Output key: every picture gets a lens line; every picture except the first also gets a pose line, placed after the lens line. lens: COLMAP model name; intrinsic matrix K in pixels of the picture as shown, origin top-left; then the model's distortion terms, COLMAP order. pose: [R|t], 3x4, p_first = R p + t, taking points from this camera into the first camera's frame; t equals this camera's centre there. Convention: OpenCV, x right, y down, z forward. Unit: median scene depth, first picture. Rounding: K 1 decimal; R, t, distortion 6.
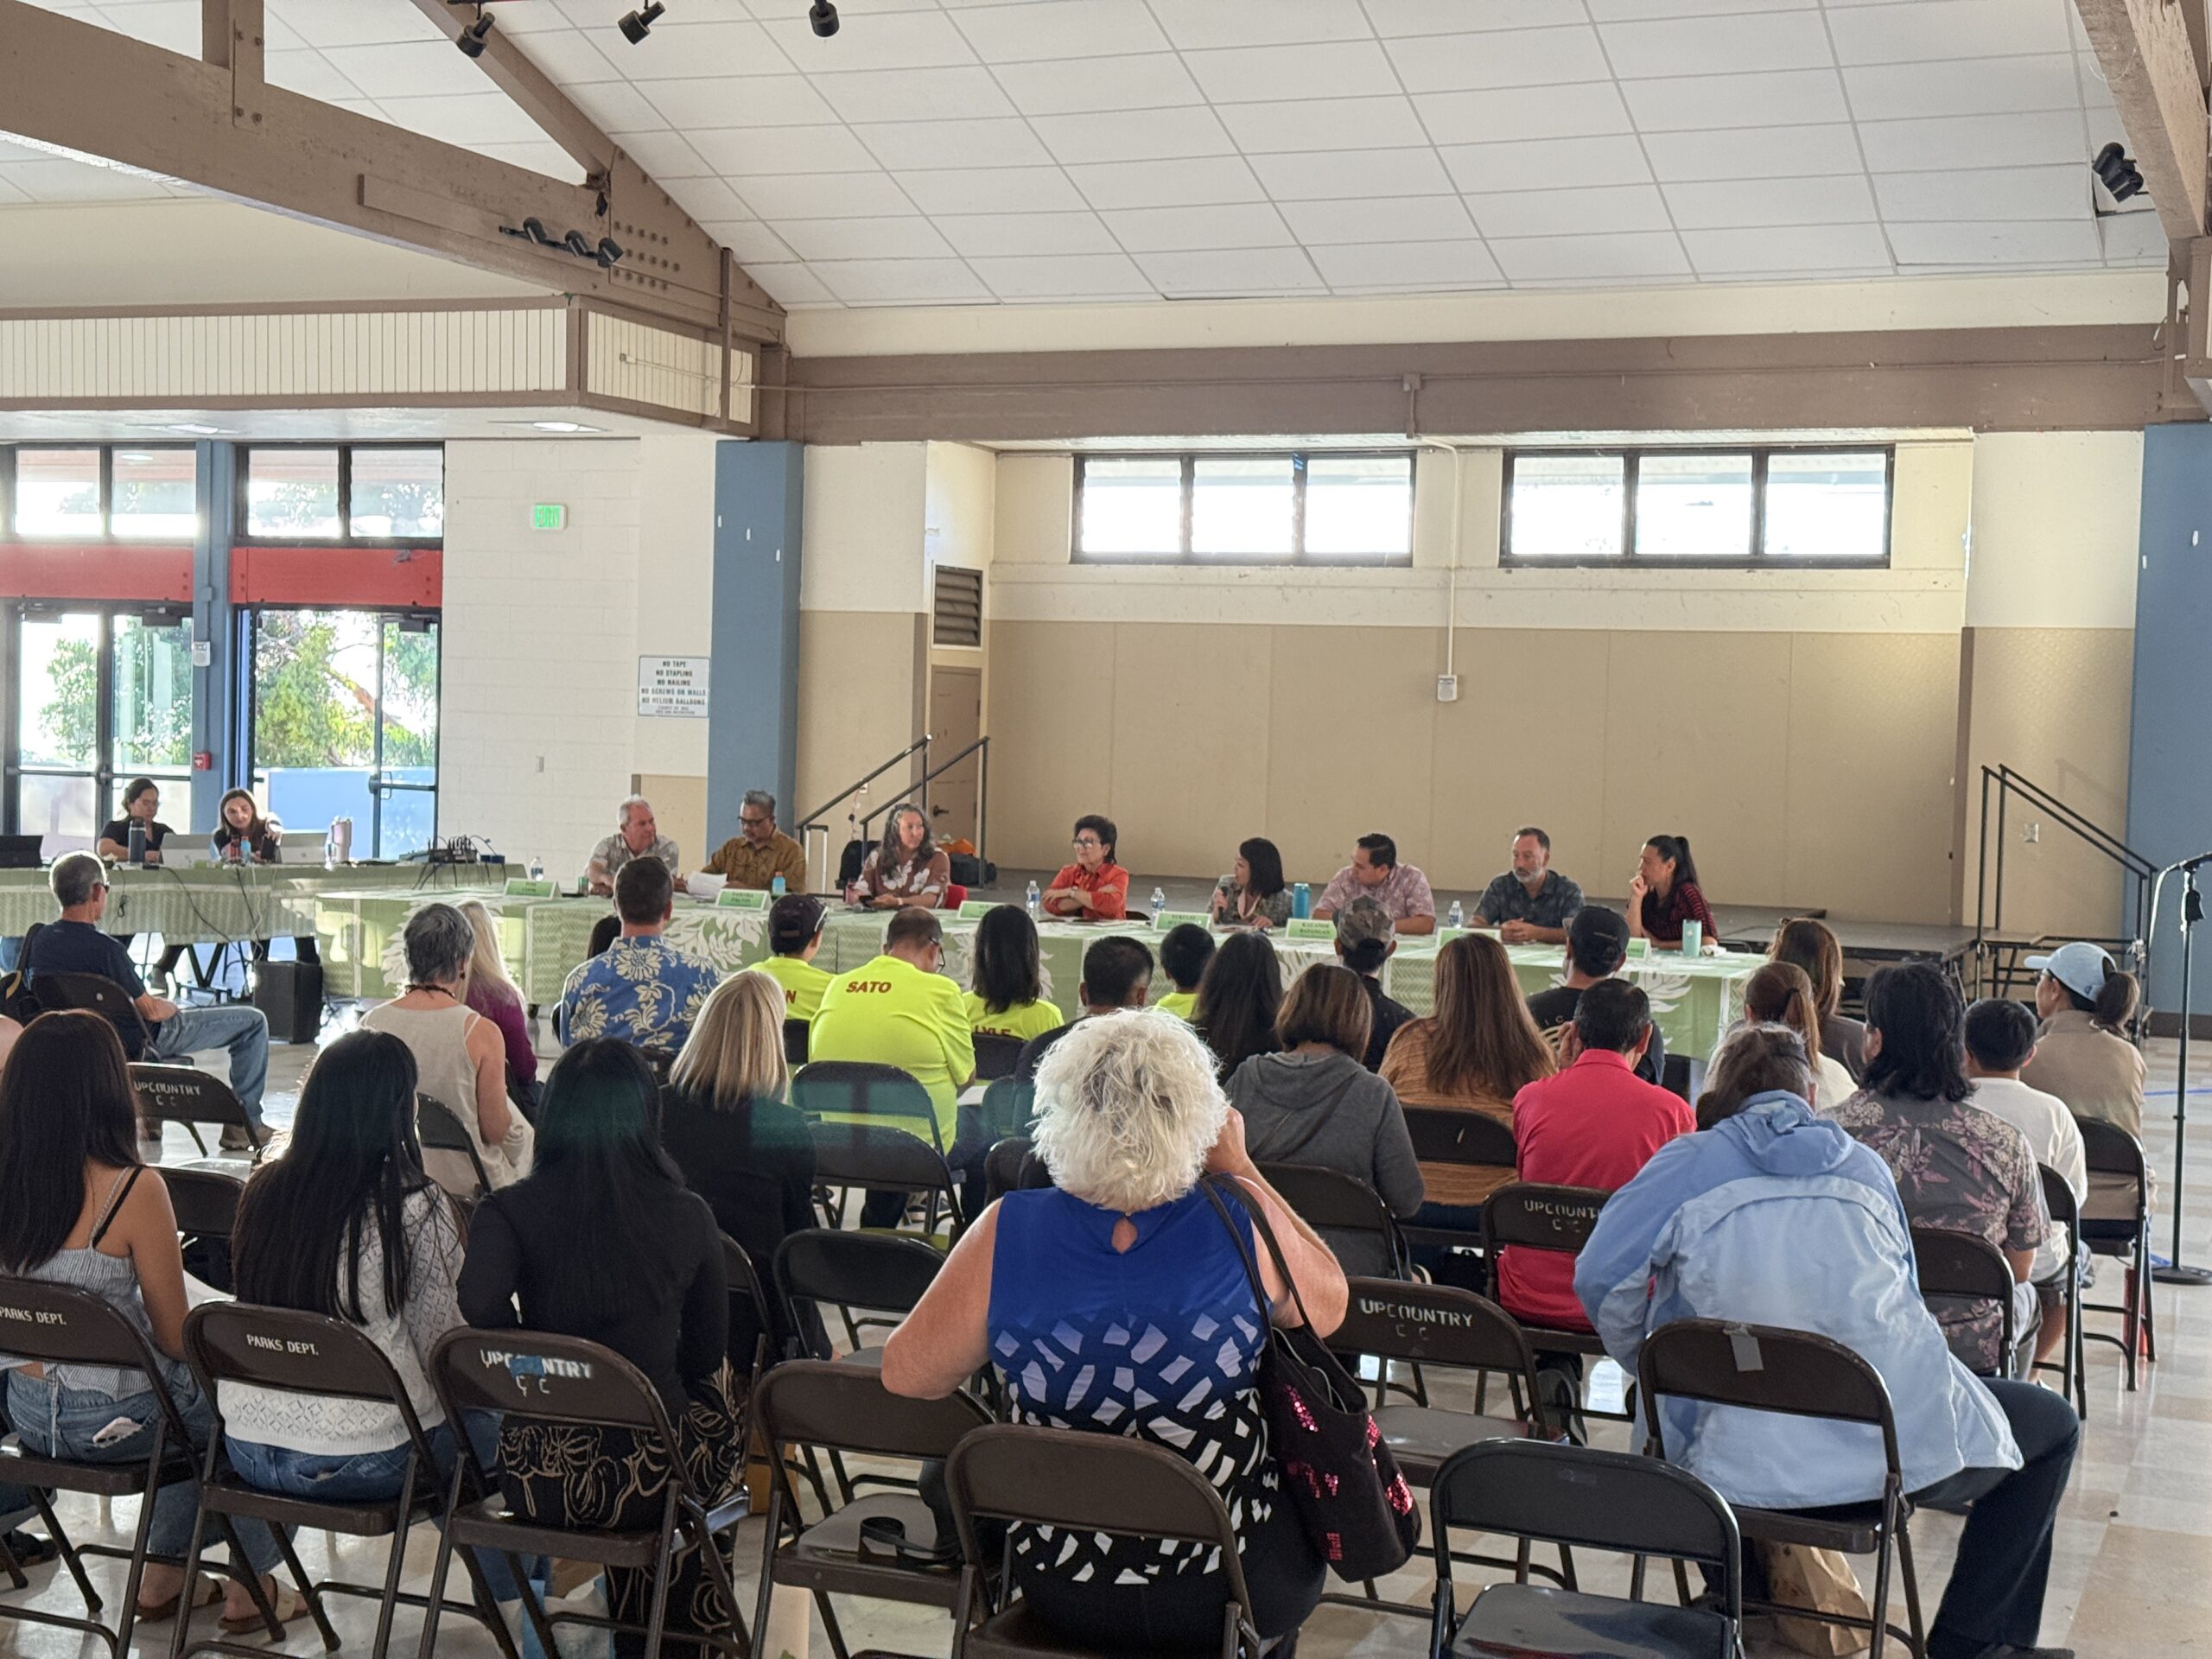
lens RADIAL K [[3082.3, 0, 1114.1], [0, 3082.3, 830.8], [0, 0, 1]] dist [0.045024, 0.000000]
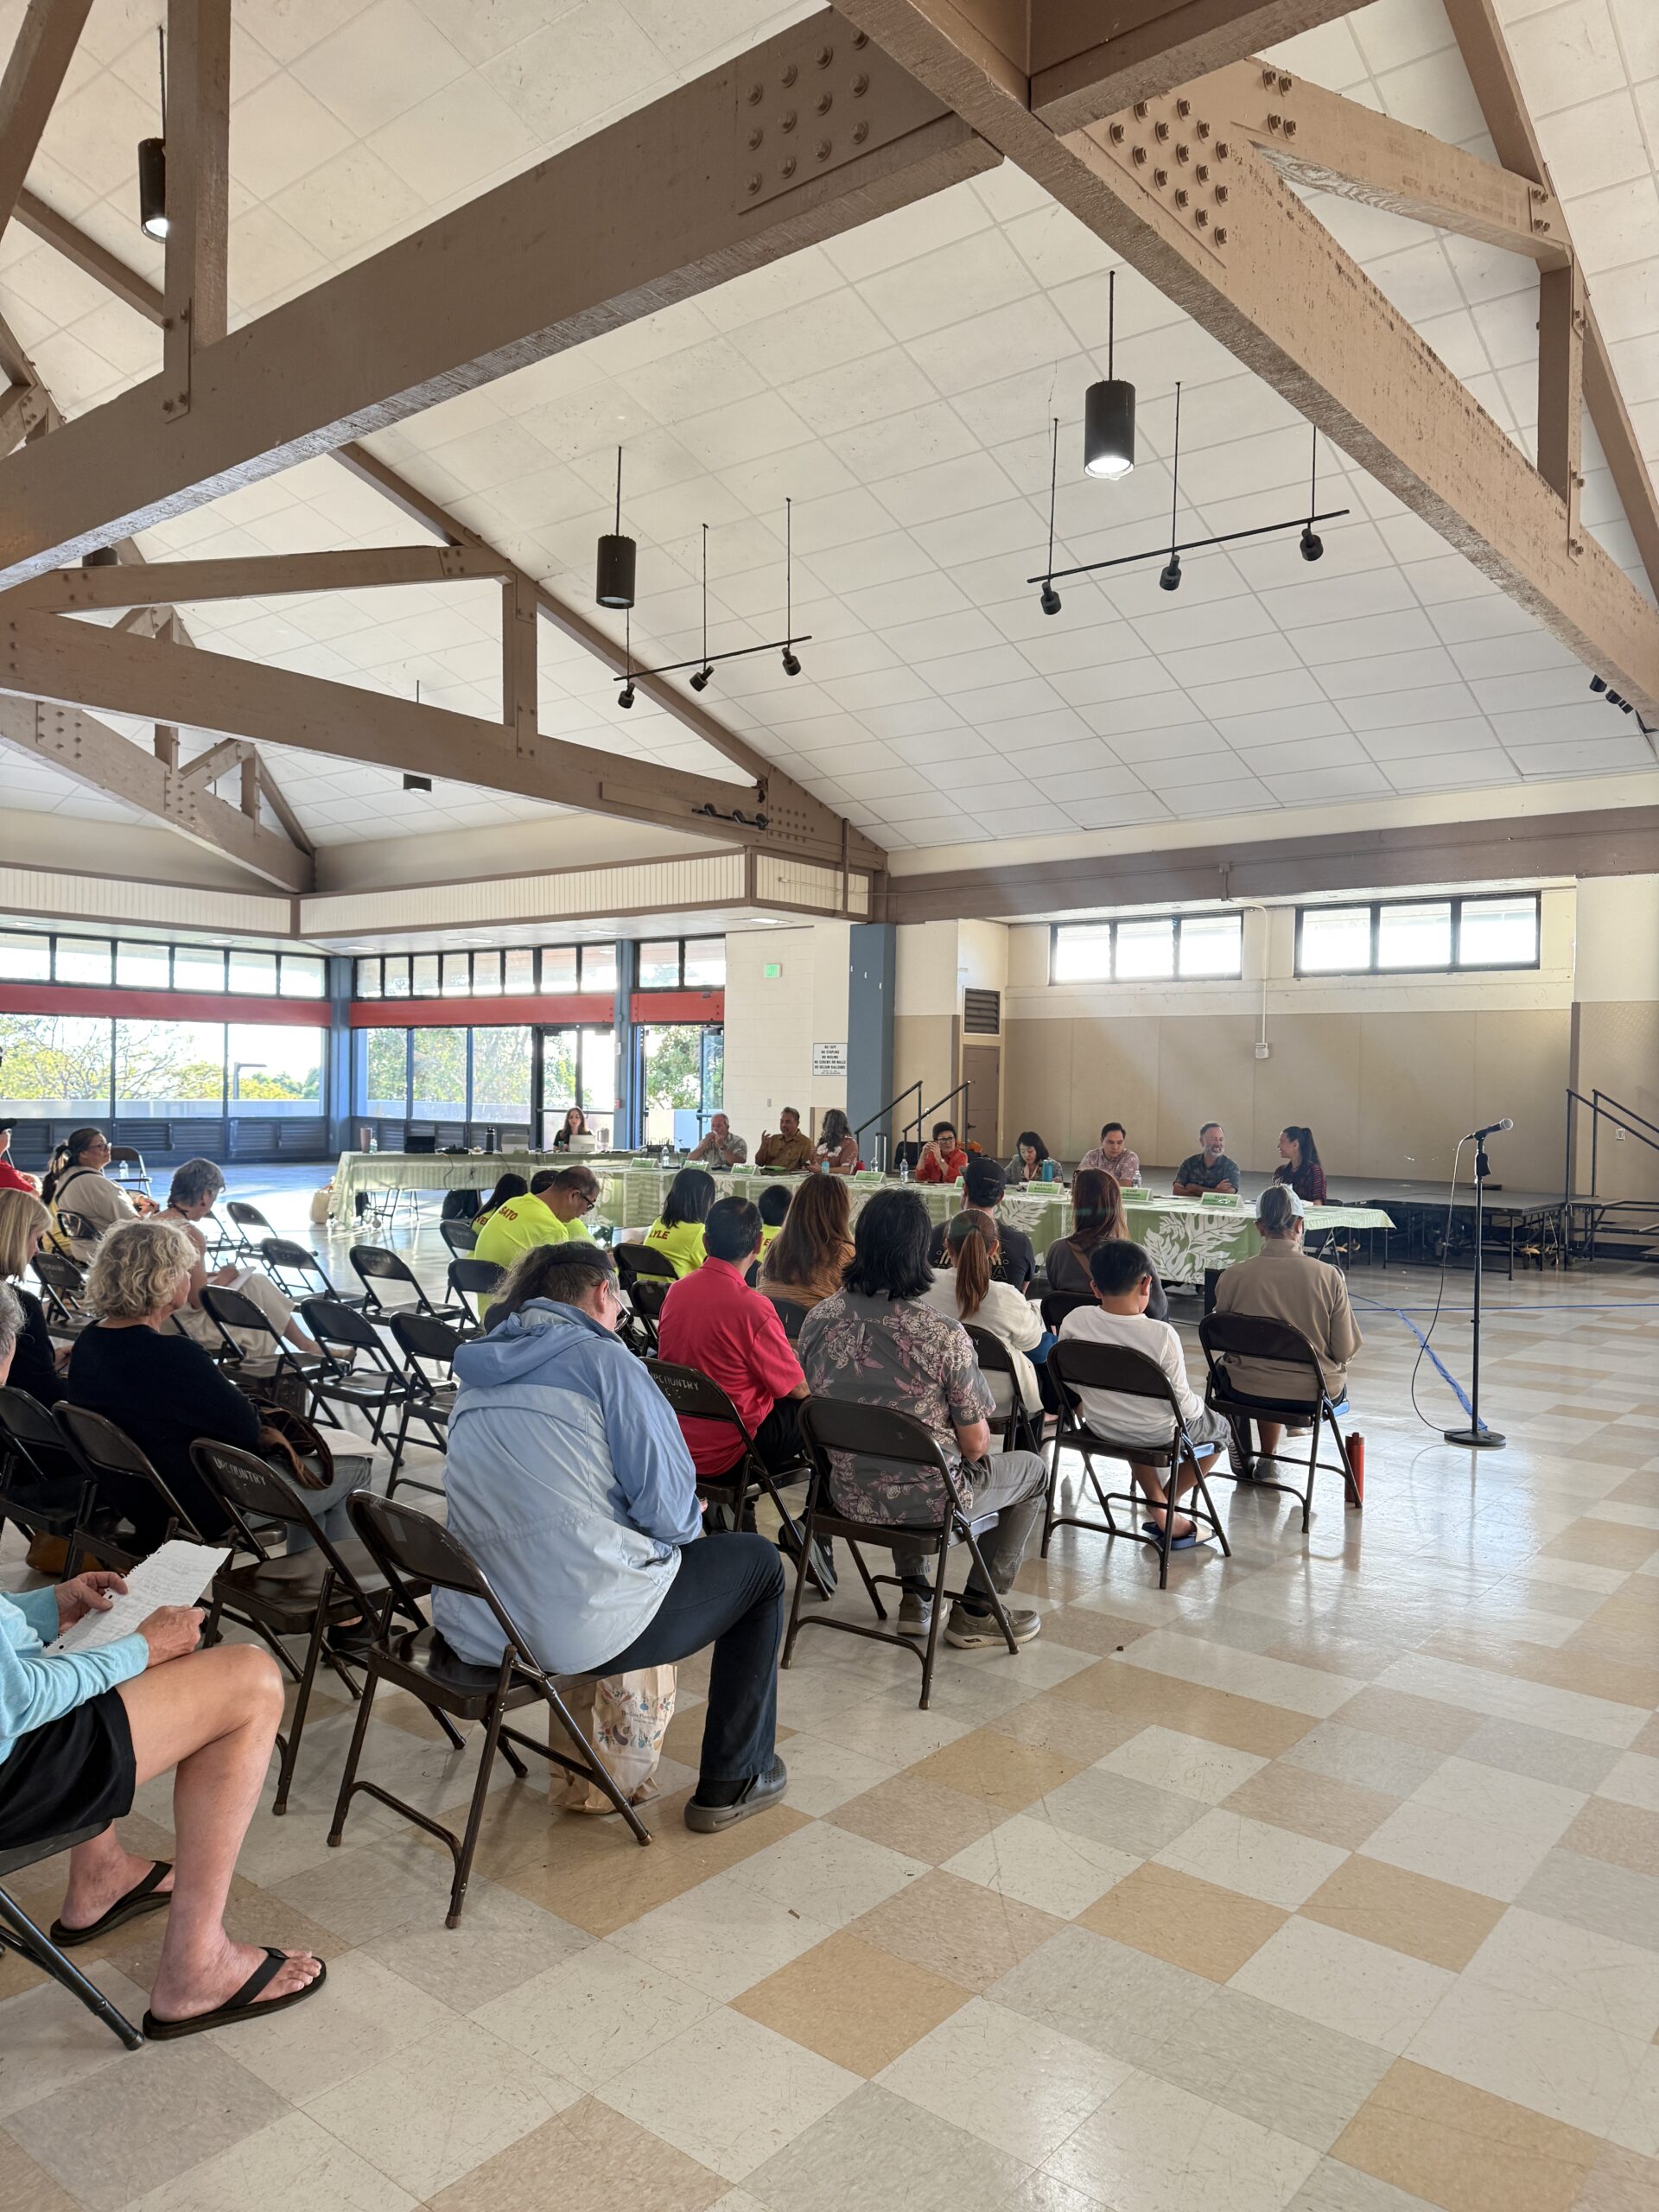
lens RADIAL K [[1544.2, 0, 820.2], [0, 1544.2, 1121.9], [0, 0, 1]] dist [0.054071, -0.025468]
pose [[0.955545, -0.005438, -0.294796, 0.133893], [-0.000307, 0.999811, -0.019437, 0.009024], [0.294846, 0.018663, 0.955362, 0.129378]]
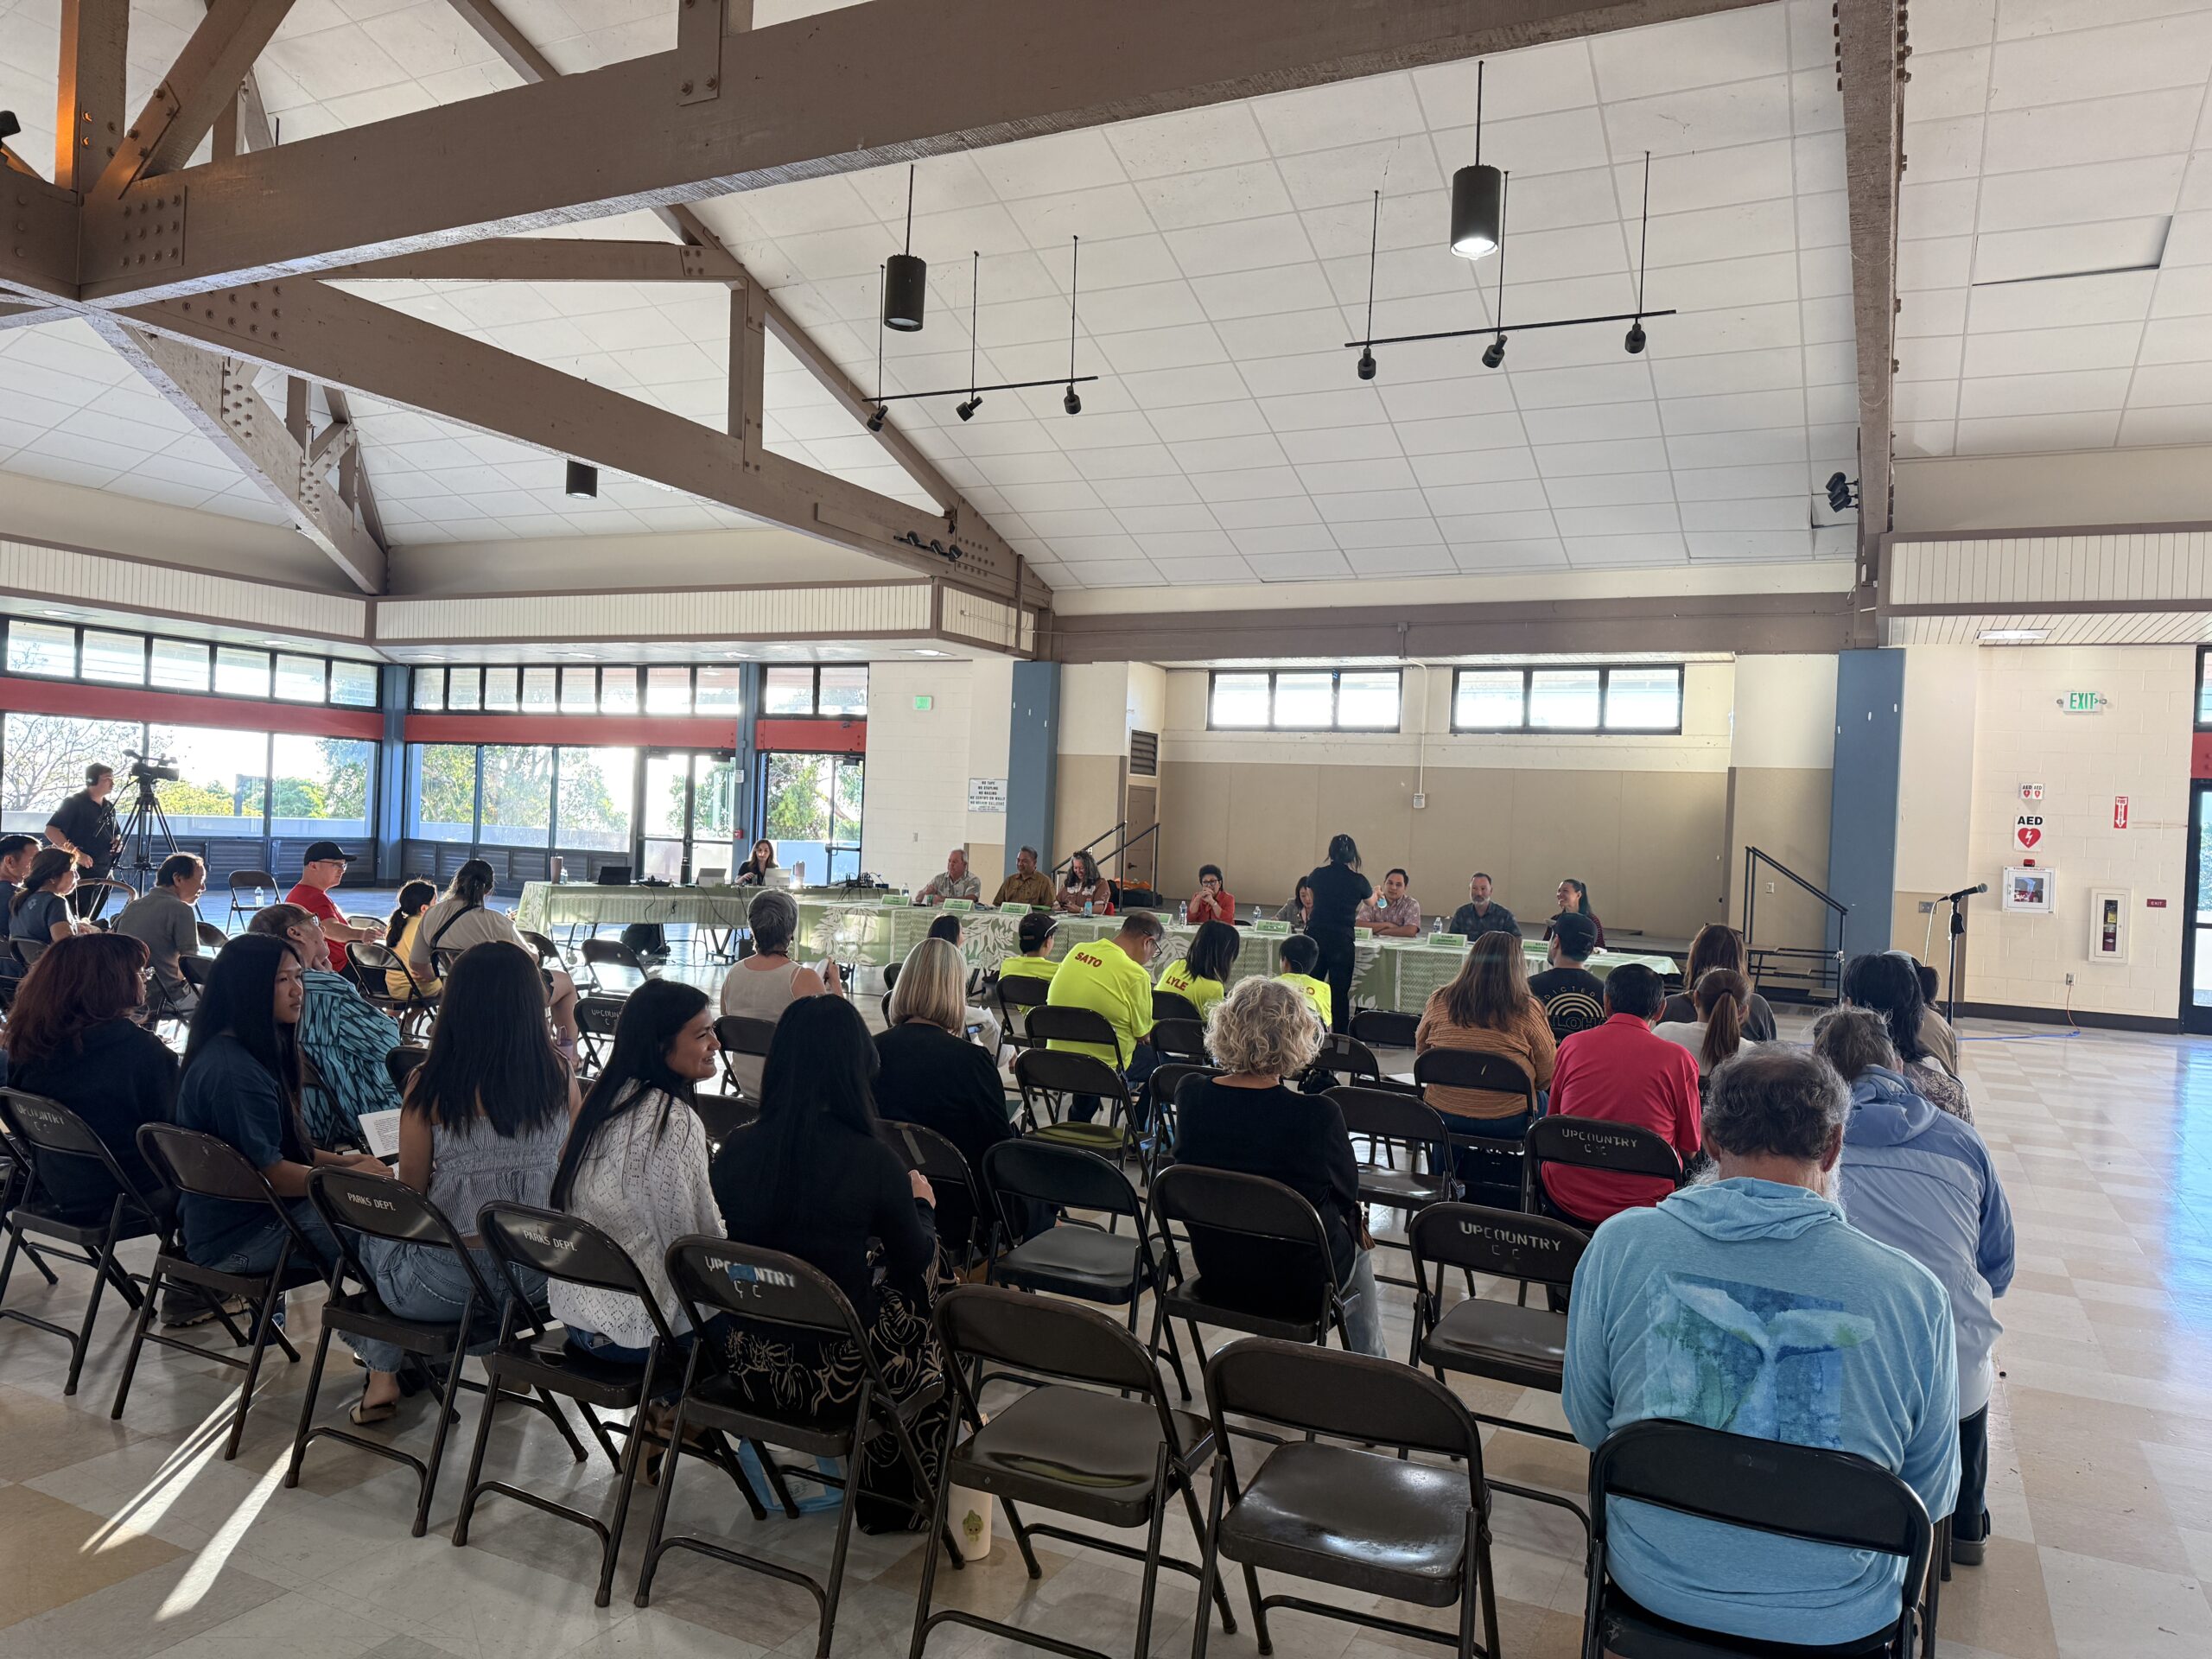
lens RADIAL K [[1544.2, 0, 1097.5], [0, 1544.2, 844.0], [0, 0, 1]] dist [0.054071, -0.025468]
pose [[0.996567, 0.015806, -0.081263, -0.003617], [-0.018132, 0.999444, -0.027976, 0.006846], [0.080776, 0.029353, 0.996300, 0.104067]]
